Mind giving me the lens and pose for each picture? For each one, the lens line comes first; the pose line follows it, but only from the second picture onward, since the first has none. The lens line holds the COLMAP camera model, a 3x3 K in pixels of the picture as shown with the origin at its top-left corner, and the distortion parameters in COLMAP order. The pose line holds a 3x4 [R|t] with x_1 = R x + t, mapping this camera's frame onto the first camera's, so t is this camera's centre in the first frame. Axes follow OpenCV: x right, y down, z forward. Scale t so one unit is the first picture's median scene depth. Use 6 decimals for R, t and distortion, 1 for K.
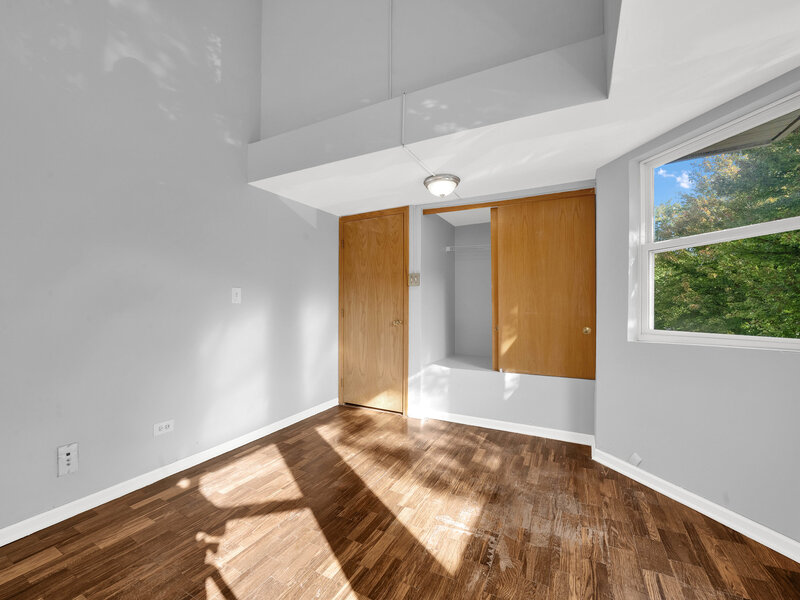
lens RADIAL K [[332.8, 0, 399.5], [0, 332.8, 302.8], [0, 0, 1]] dist [-0.022521, 0.000711]
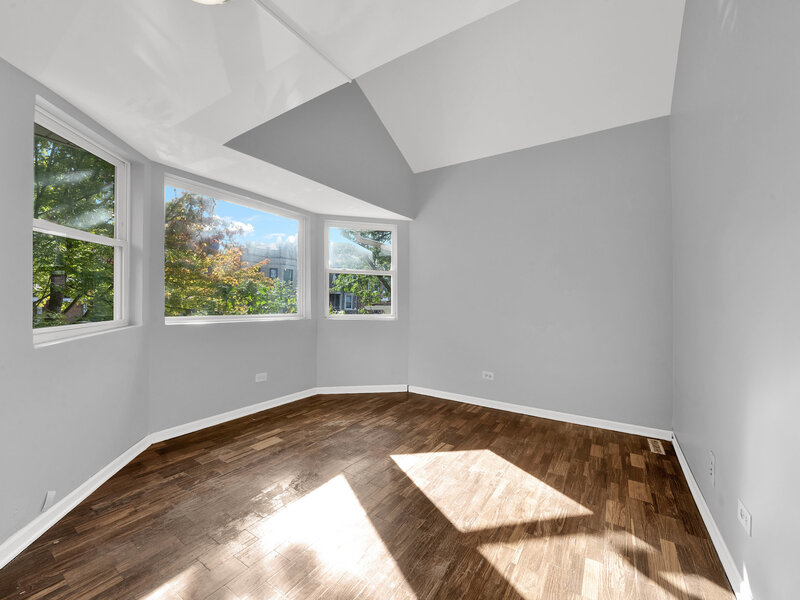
lens RADIAL K [[332.8, 0, 400.1], [0, 332.8, 302.3], [0, 0, 1]] dist [-0.022521, 0.000711]
pose [[-0.995991, -0.010273, 0.088858, -0.195575], [-0.010906, 0.999918, -0.006644, 0.013069], [-0.088782, -0.007586, -0.996022, 2.002289]]
